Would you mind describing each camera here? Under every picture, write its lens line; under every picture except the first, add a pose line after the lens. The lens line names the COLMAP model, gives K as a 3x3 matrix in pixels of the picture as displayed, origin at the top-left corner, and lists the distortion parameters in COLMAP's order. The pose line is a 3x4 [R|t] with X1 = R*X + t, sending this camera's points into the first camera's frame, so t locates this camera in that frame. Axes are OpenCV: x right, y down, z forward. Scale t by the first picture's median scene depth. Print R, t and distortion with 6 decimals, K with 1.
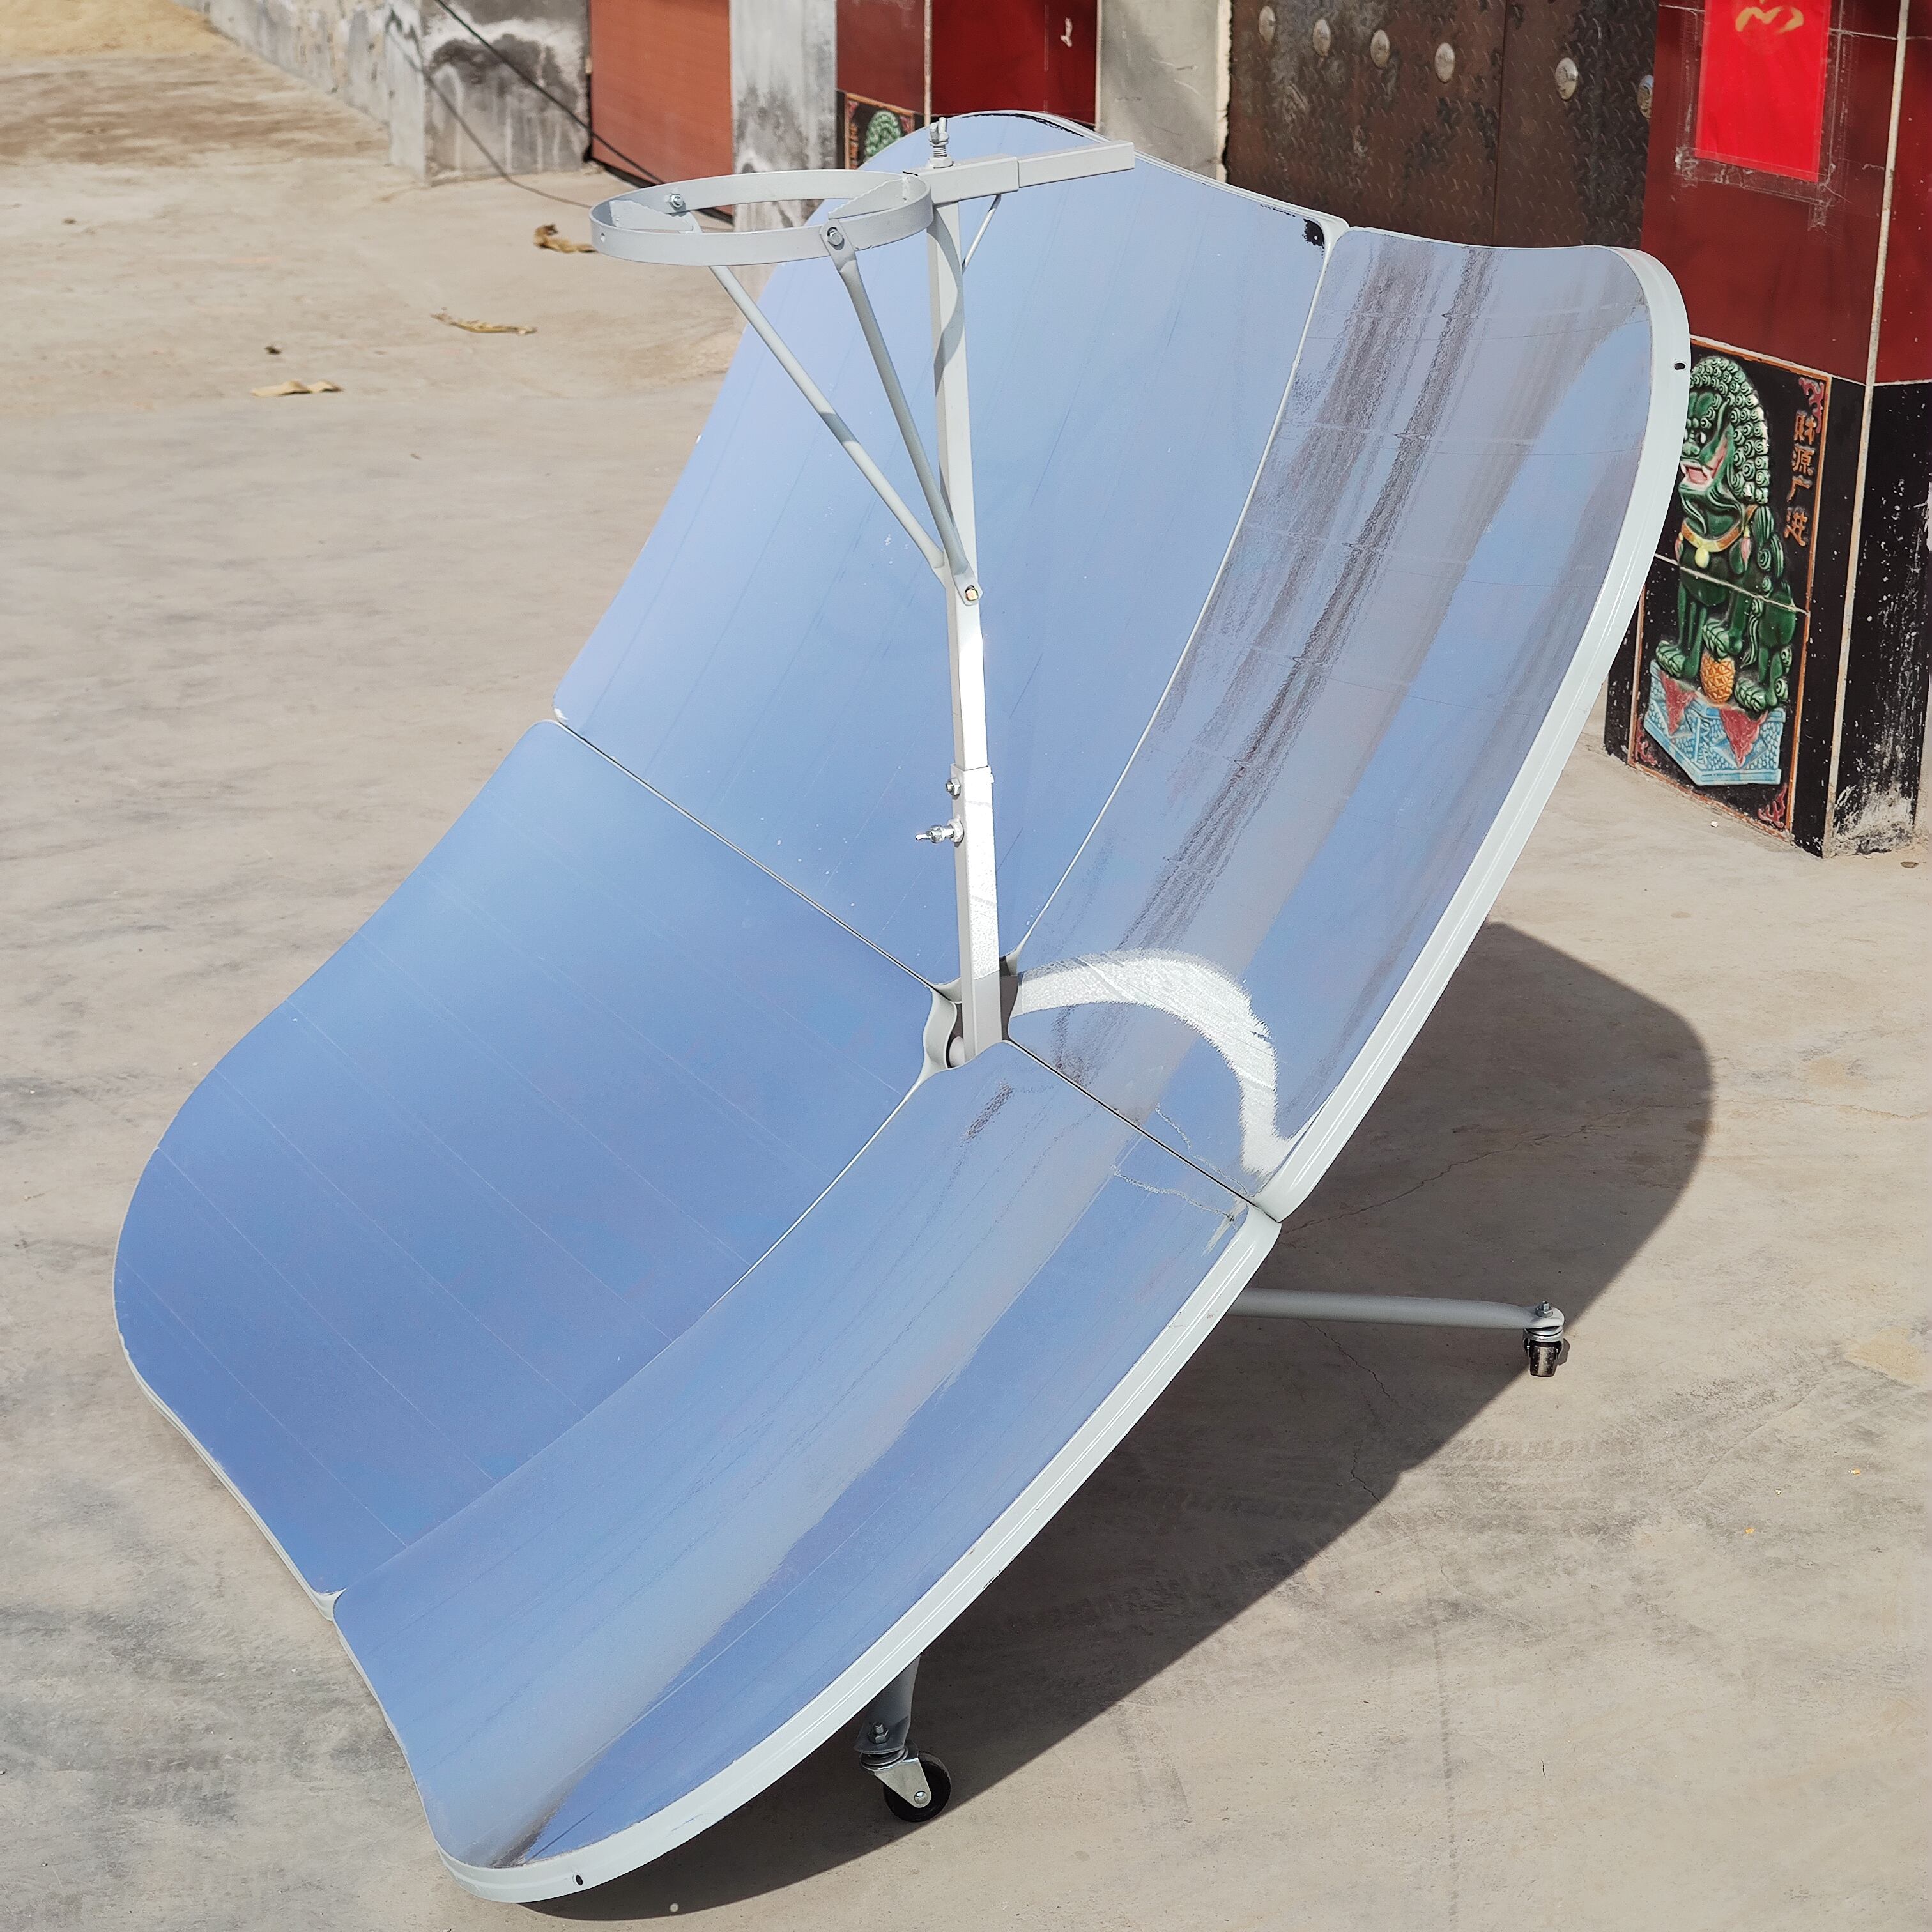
lens RADIAL K [[3735.7, 0, 960.4], [0, 3735.7, 970.1], [0, 0, 1]] dist [0.163885, -0.599576]
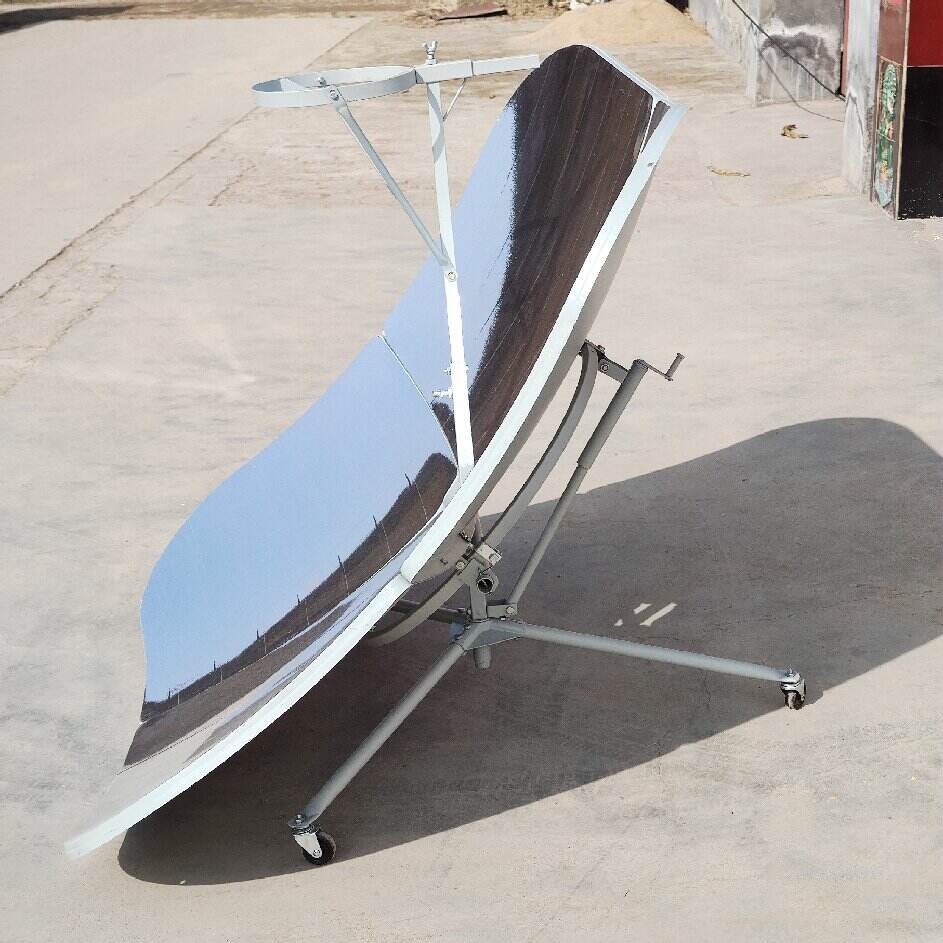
lens RADIAL K [[1823.4, 0, 468.8], [0, 1823.4, 473.5], [0, 0, 1]] dist [0.163885, -0.599576]
pose [[0.925342, 0.089171, -0.368498, 0.099628], [-0.094230, 0.995541, 0.004281, 0.000361], [0.367237, 0.030762, 0.929619, 0.021798]]
